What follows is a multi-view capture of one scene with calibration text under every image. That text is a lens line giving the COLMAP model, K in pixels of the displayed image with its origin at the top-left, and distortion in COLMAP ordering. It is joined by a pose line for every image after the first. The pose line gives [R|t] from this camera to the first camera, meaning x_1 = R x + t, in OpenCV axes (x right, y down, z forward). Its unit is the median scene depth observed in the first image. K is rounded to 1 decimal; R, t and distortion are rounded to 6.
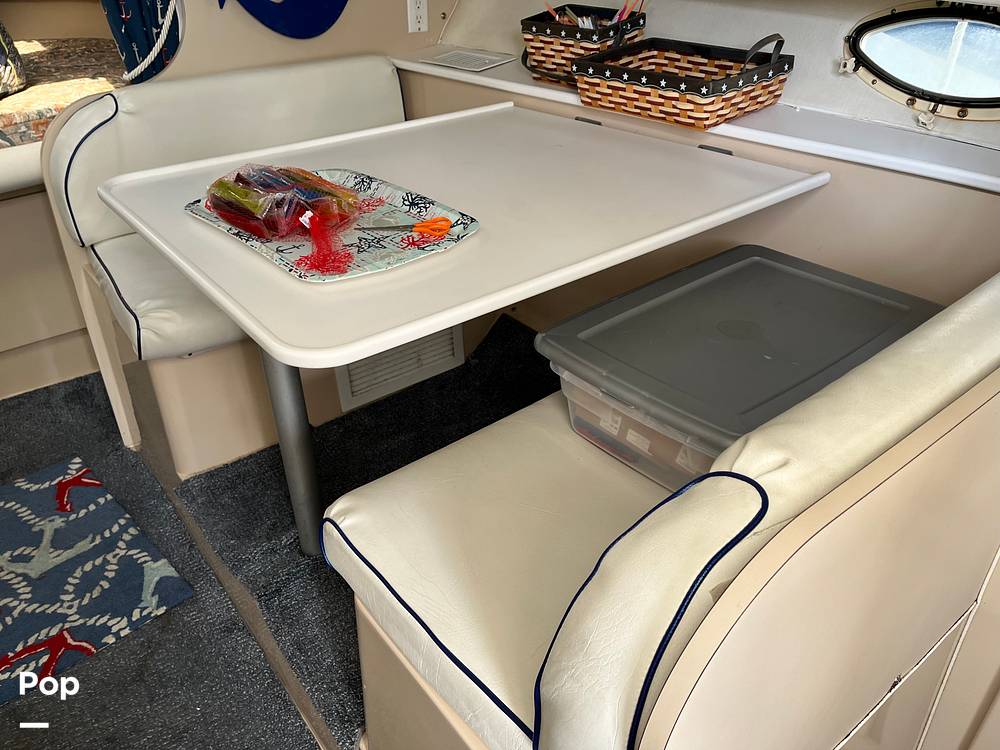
lens RADIAL K [[759.0, 0, 504.1], [0, 759.0, 370.7], [0, 0, 1]] dist [0.093345, -0.127601]
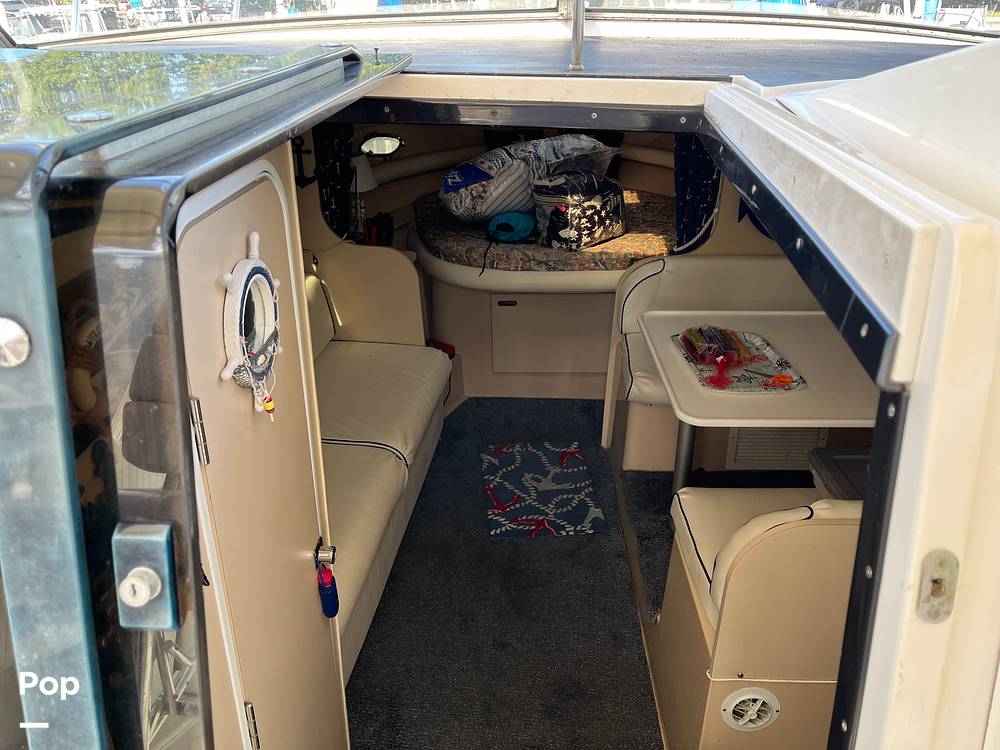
lens RADIAL K [[759.0, 0, 504.1], [0, 759.0, 370.7], [0, 0, 1]] dist [0.093345, -0.127601]
pose [[0.772942, 0.281428, -0.568646, 0.317808], [-0.340803, 0.940133, 0.002039, 0.016945], [0.535177, 0.192221, 0.822580, -0.671290]]
